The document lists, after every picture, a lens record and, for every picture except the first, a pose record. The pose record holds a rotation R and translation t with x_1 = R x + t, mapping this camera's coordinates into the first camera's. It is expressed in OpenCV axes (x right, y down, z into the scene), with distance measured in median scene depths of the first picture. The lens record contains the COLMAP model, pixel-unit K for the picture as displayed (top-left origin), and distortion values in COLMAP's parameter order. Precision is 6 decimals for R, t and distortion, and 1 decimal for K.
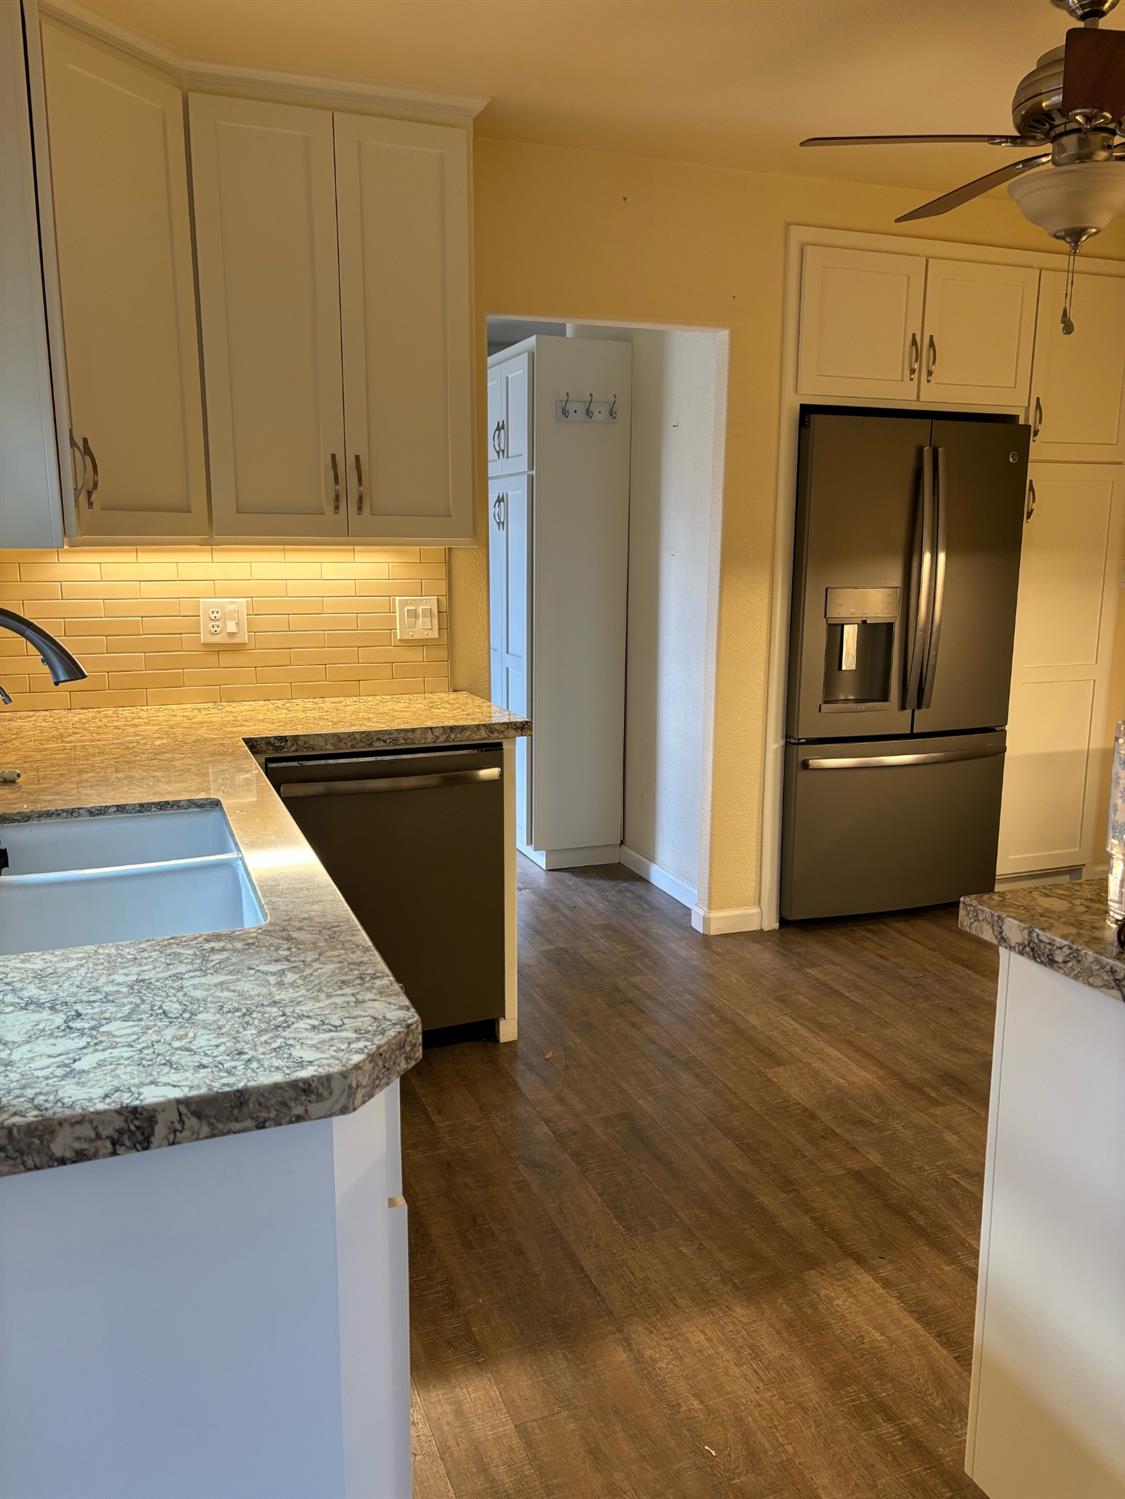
lens RADIAL K [[1140.5, 0, 561.5], [0, 1140.5, 760.8], [0, 0, 1]] dist [0.047617, -0.049013]
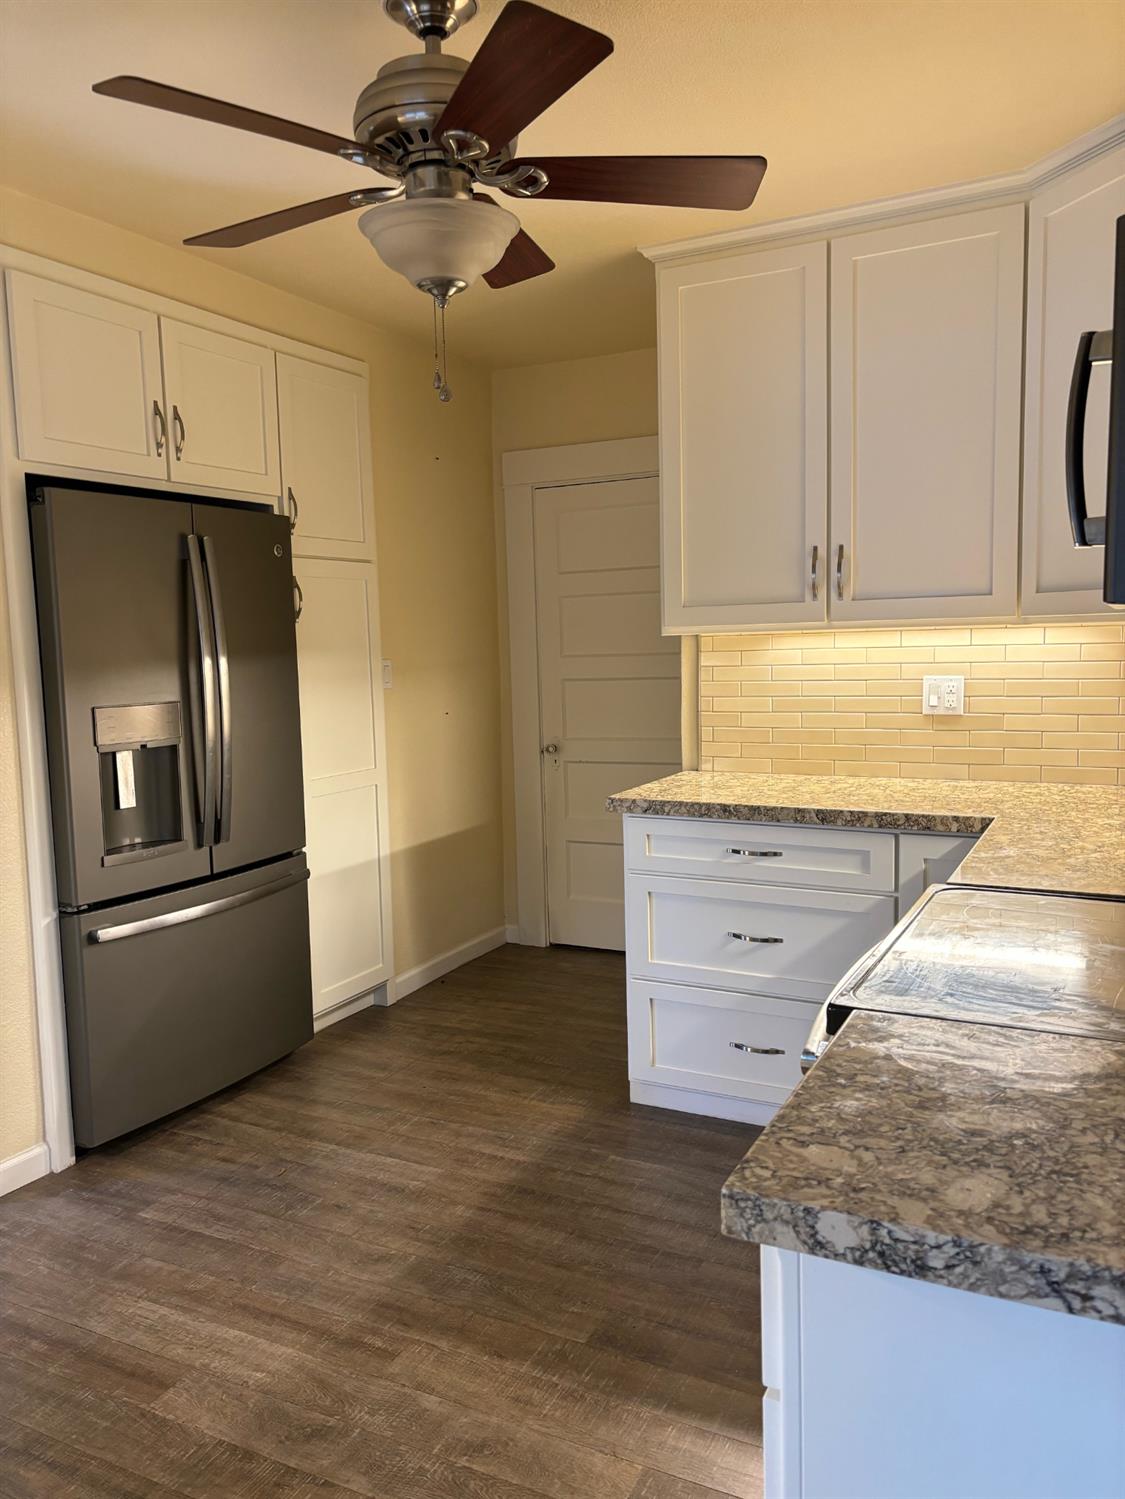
lens RADIAL K [[1140.5, 0, 554.9], [0, 1140.5, 750.4], [0, 0, 1]] dist [0.047617, -0.049013]
pose [[0.746154, -0.092557, 0.659309, -0.050709], [0.154729, 0.987282, -0.036511, -0.046678], [-0.647544, 0.129257, 0.750986, 0.221498]]
